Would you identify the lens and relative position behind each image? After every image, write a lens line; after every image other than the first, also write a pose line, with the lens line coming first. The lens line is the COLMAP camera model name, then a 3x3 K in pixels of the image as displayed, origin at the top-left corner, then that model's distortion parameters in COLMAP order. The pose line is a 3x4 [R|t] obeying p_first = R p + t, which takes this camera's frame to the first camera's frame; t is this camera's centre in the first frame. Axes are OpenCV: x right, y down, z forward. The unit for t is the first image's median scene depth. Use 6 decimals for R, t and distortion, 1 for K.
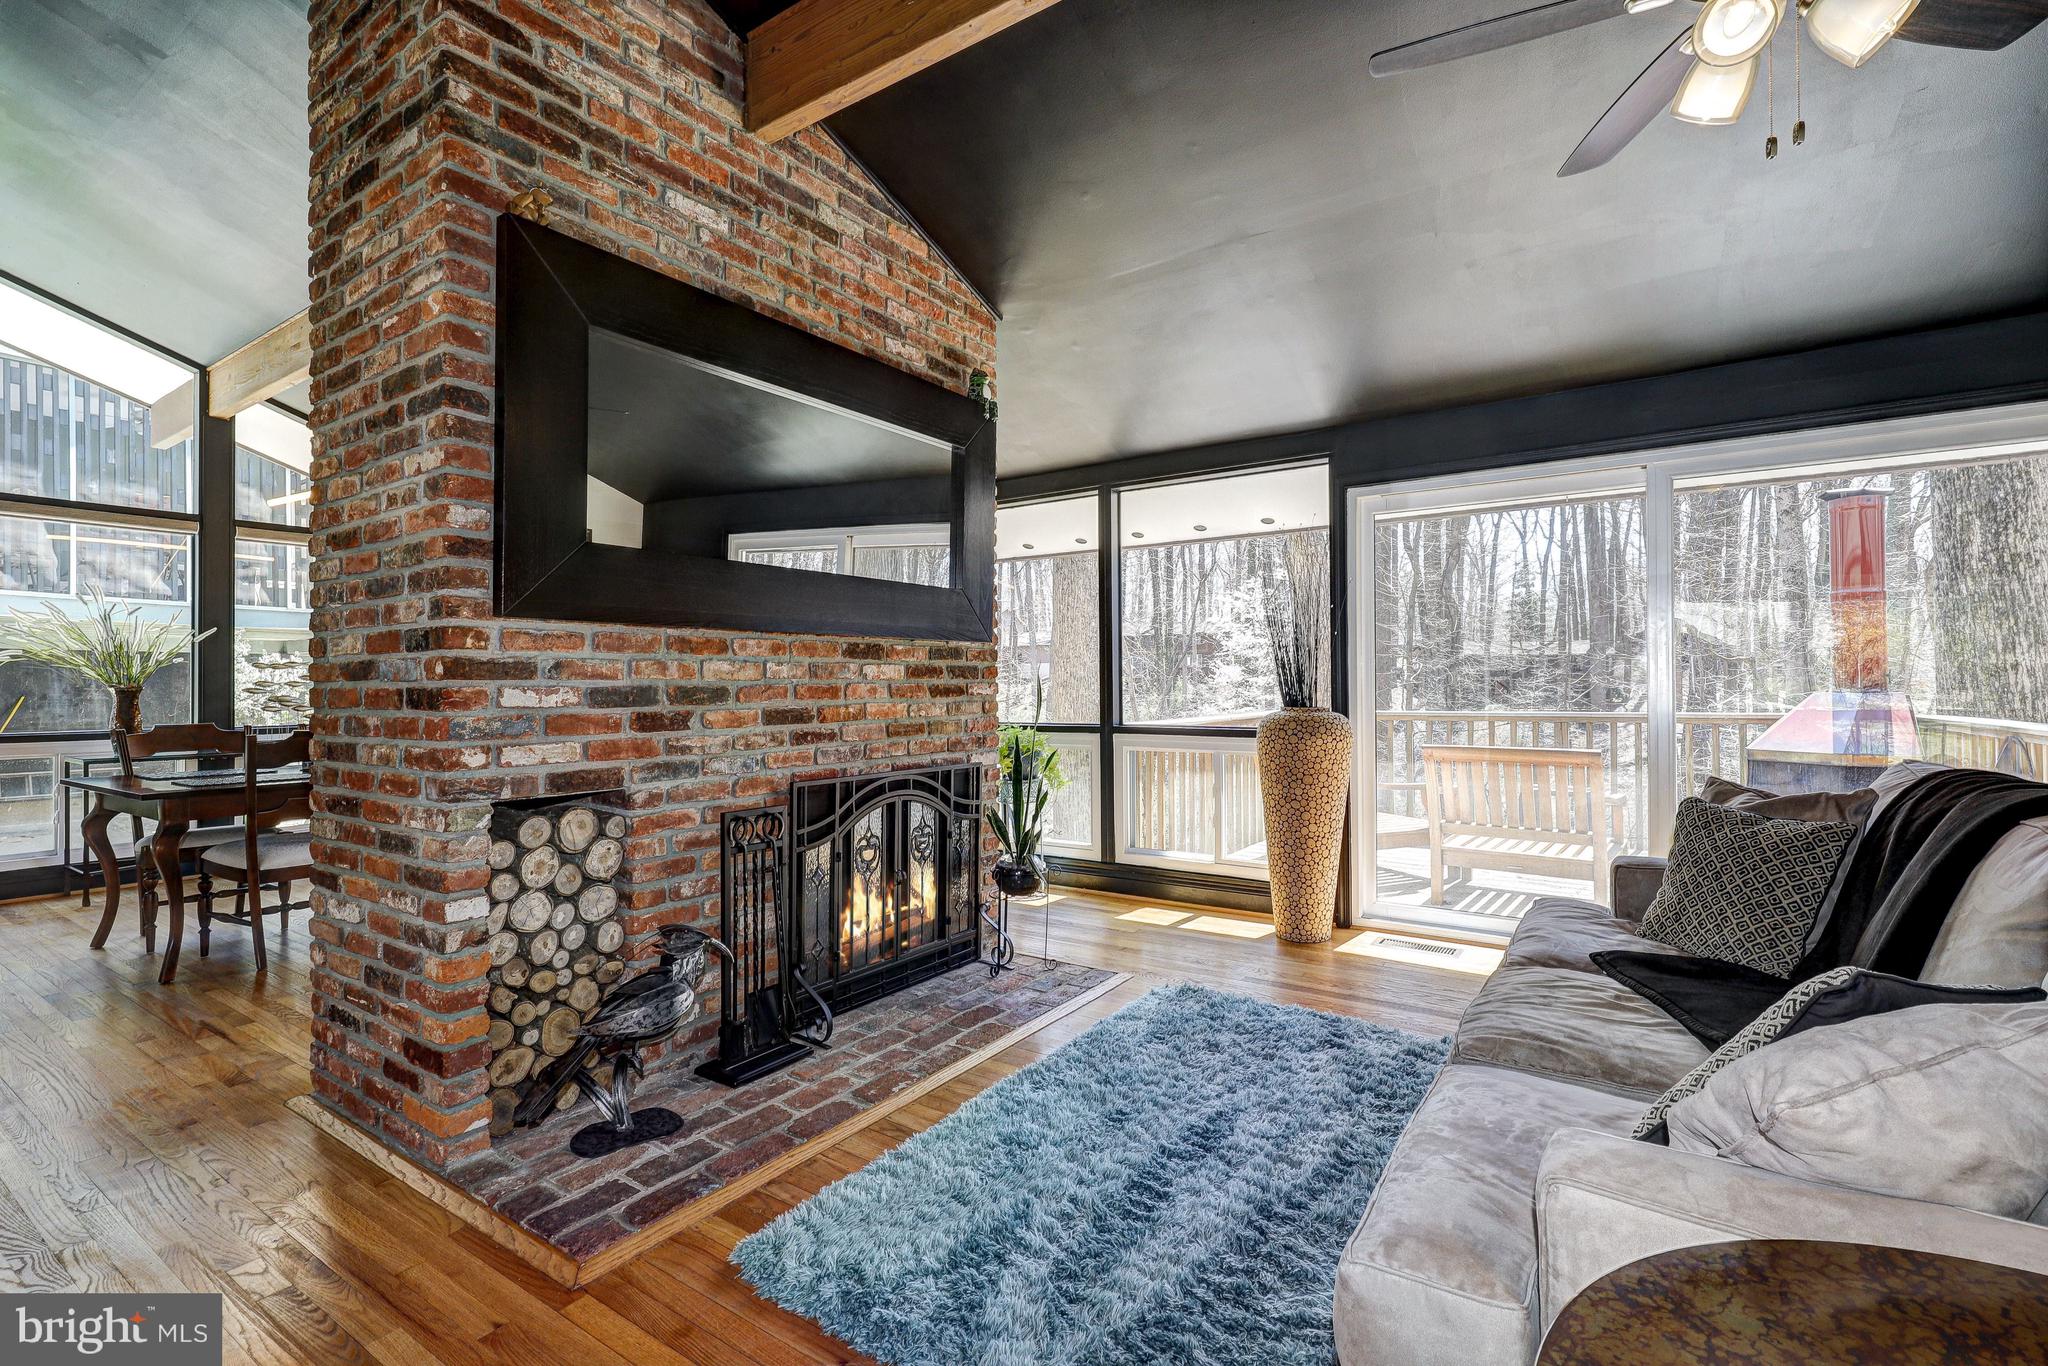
lens RADIAL K [[928.9, 0, 1040.2], [0, 928.9, 679.7], [0, 0, 1]] dist [0.003490, -0.000129]
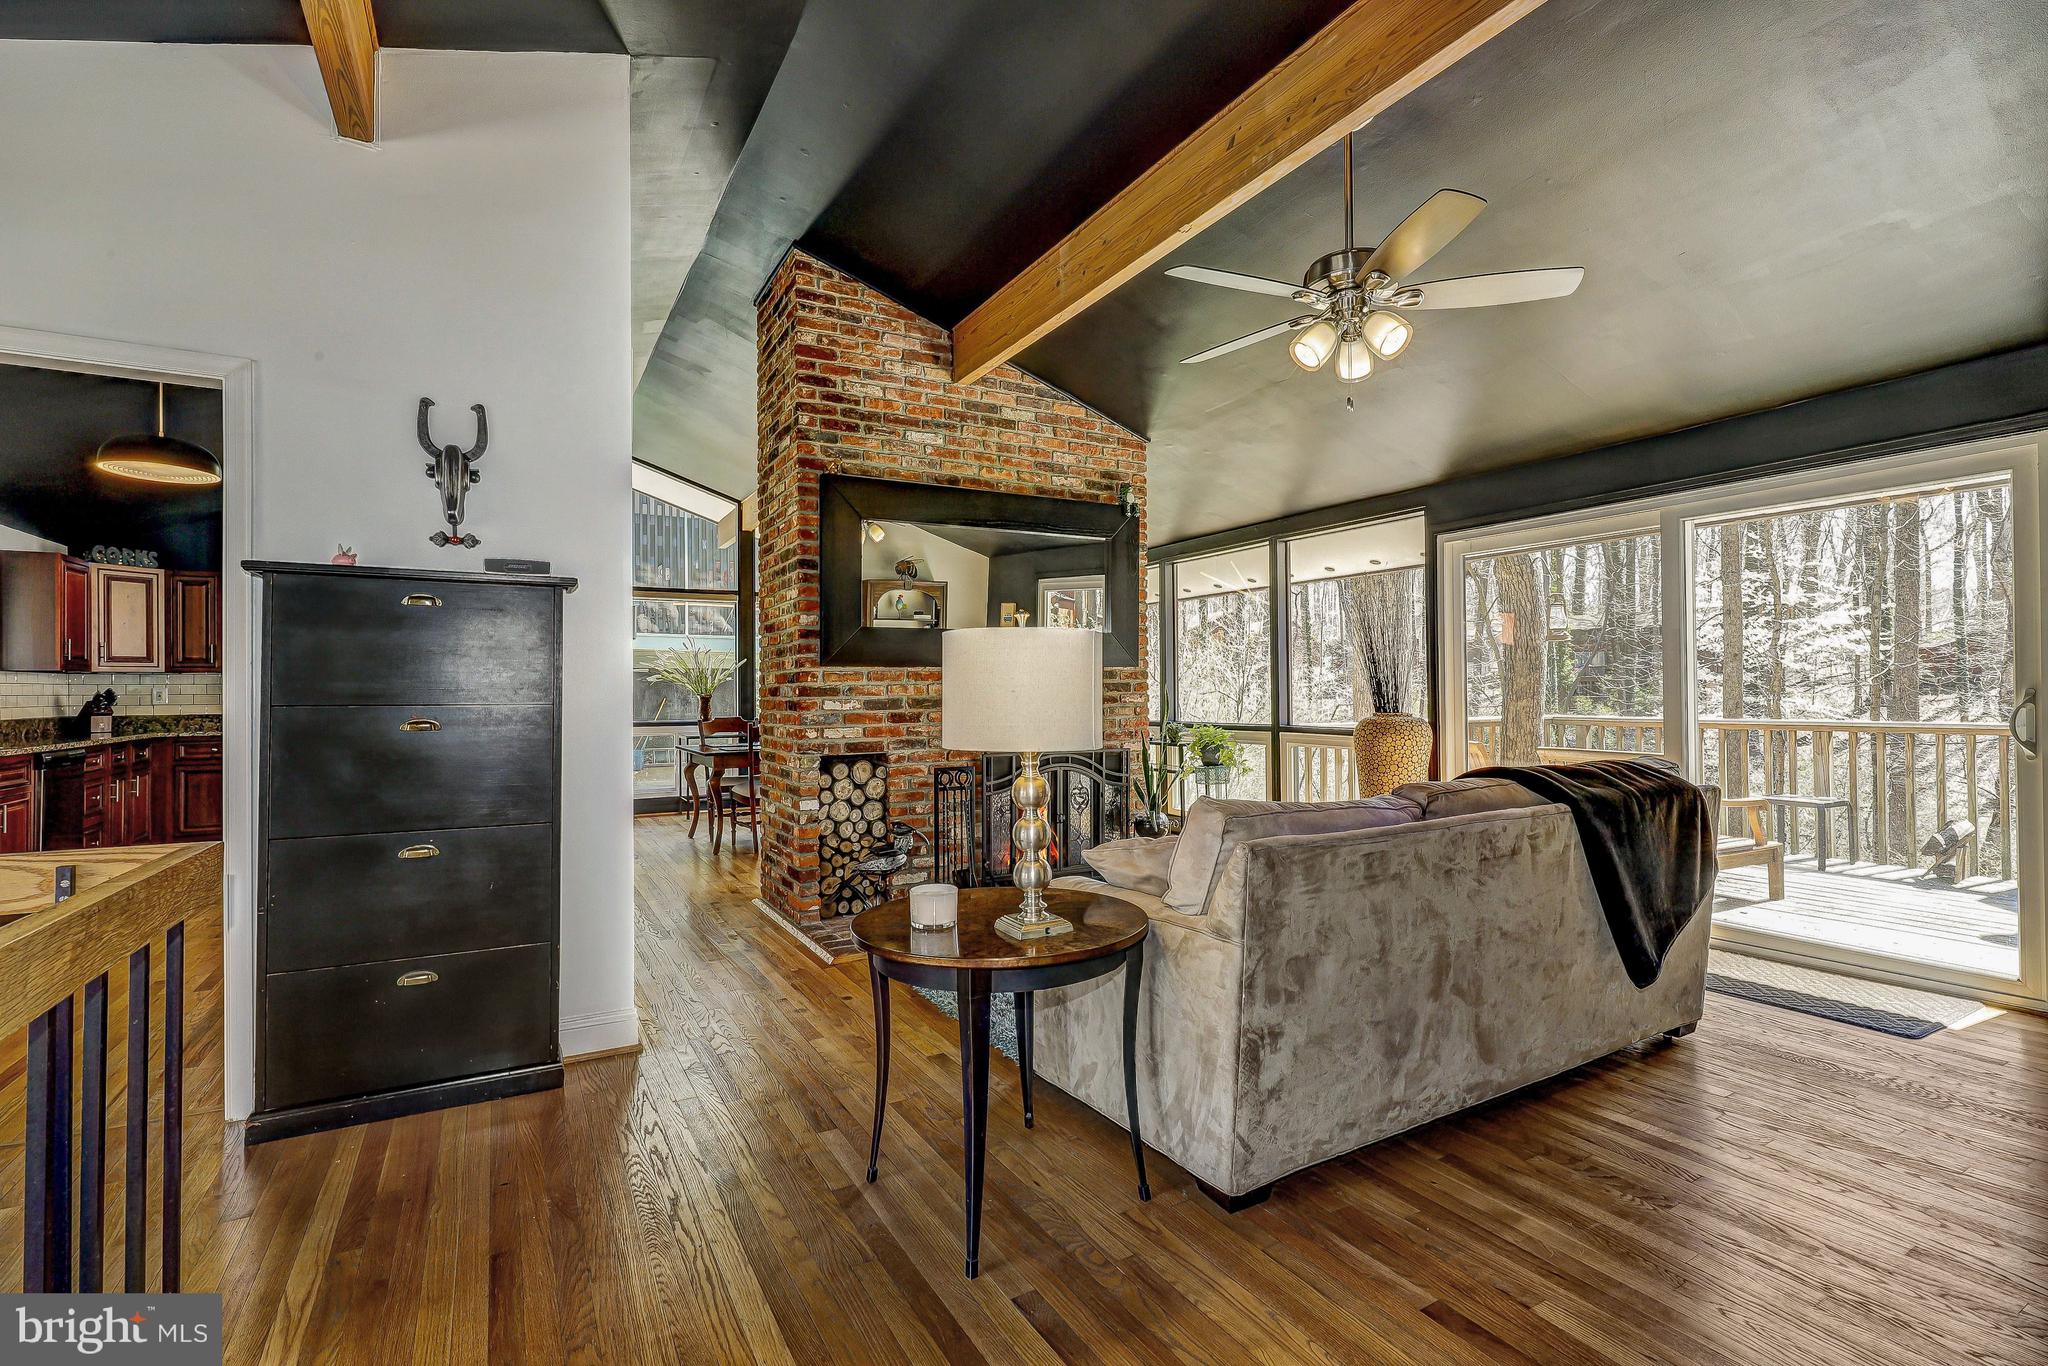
lens RADIAL K [[928.9, 0, 1039.0], [0, 928.9, 682.4], [0, 0, 1]] dist [0.003490, -0.000129]
pose [[0.901384, -0.006402, -0.432973, 0.628821], [0.007036, 0.999975, -0.000138, -0.023413], [0.432963, -0.002922, 0.901407, -0.551711]]
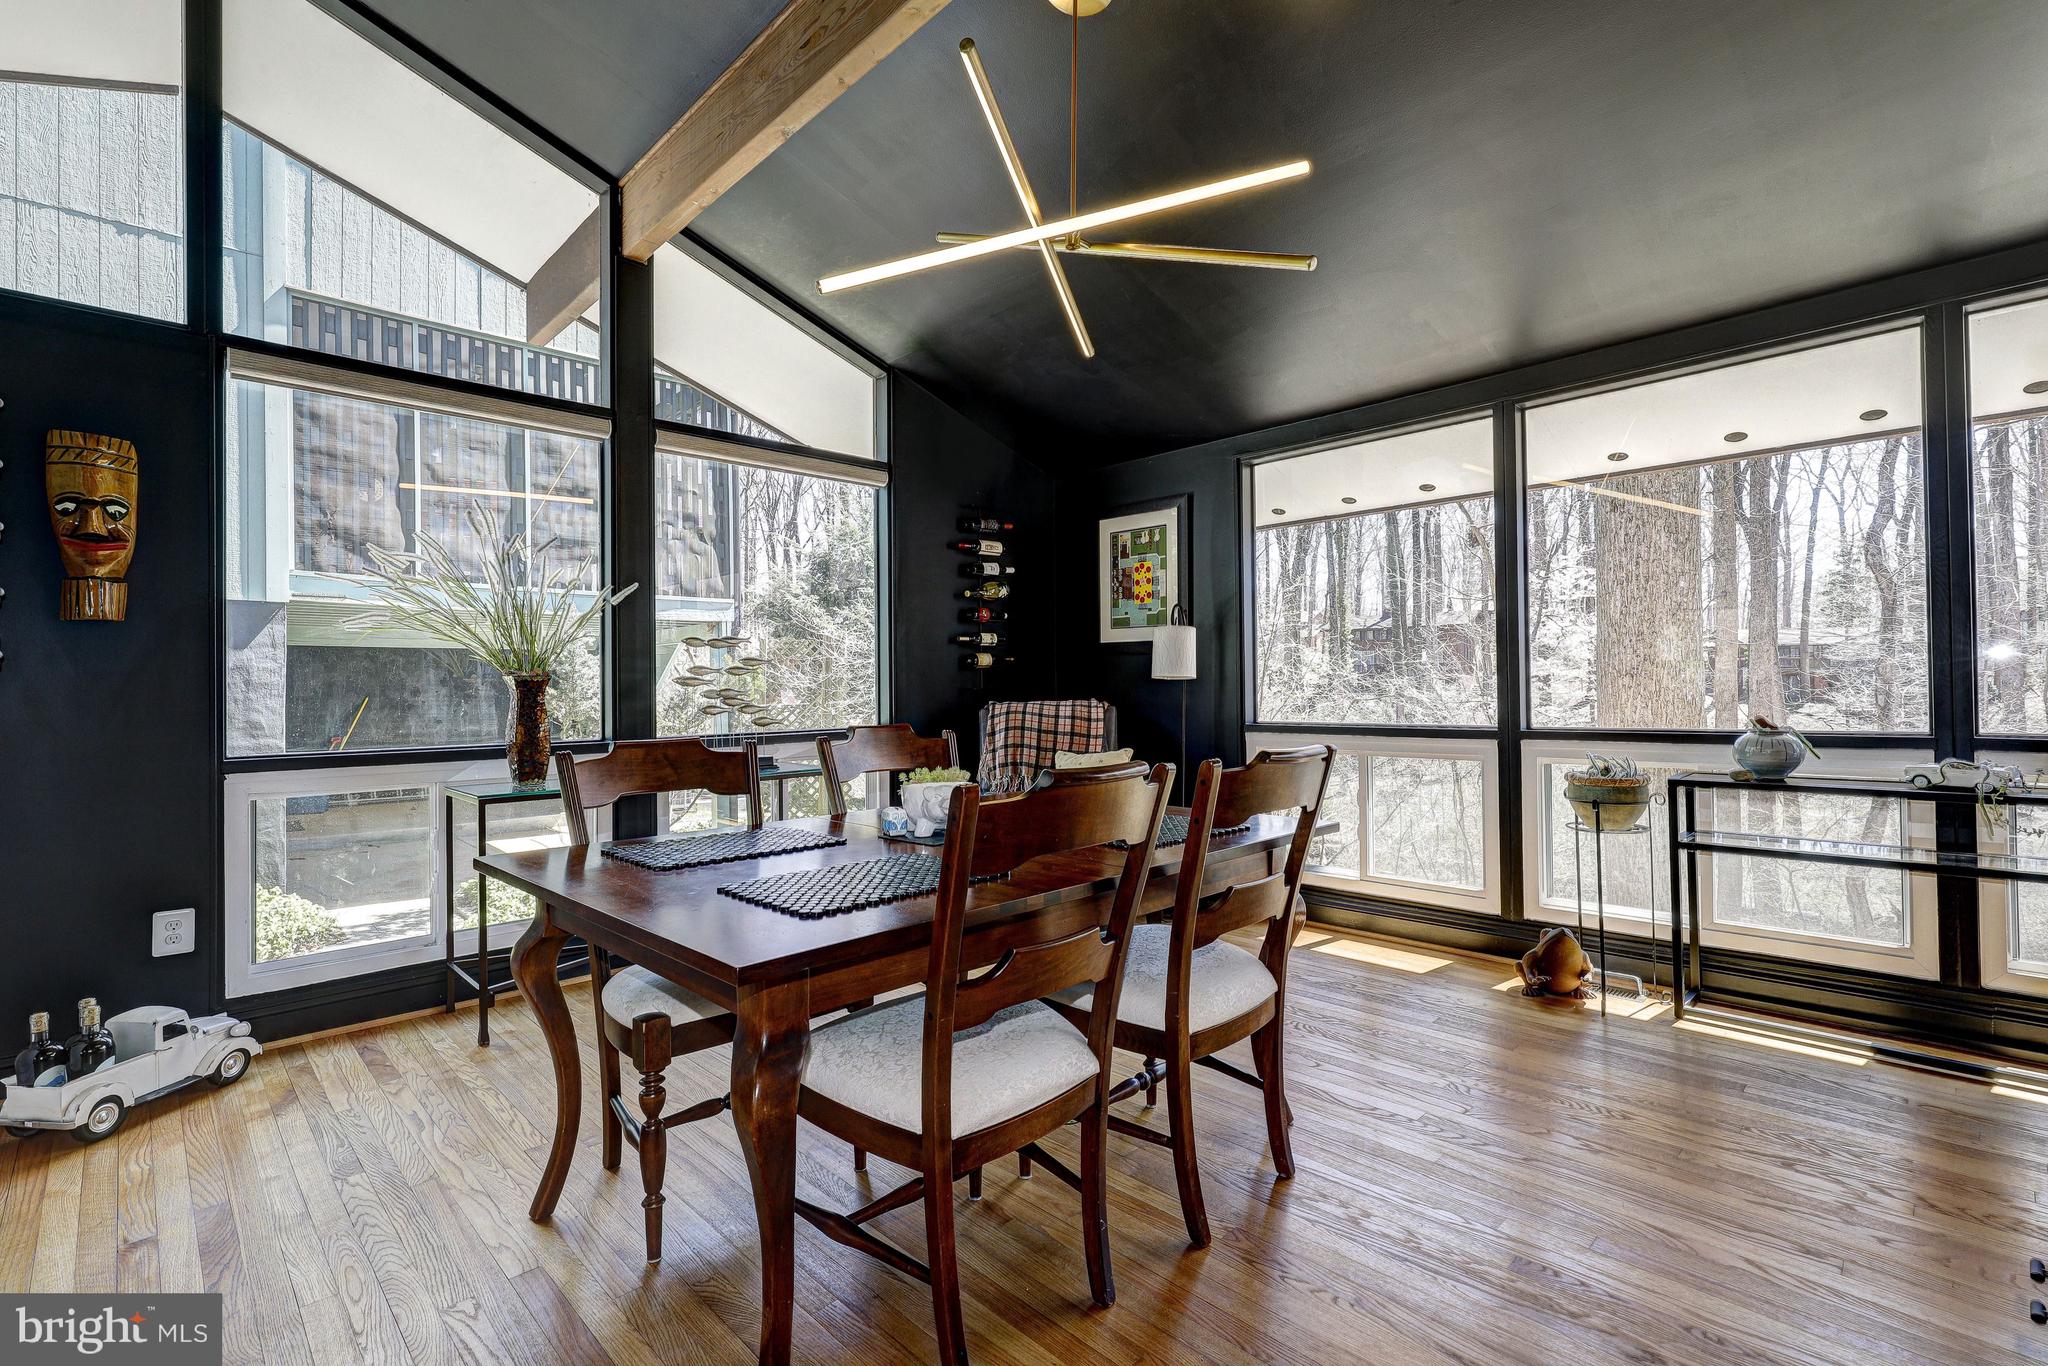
lens RADIAL K [[928.9, 0, 1041.2], [0, 928.9, 680.8], [0, 0, 1]] dist [0.003490, -0.000129]
pose [[0.980487, -0.008260, -0.196413, -0.350183], [0.008424, 0.999965, -0.000002, 0.009509], [0.196406, -0.001653, 0.980521, 0.308235]]
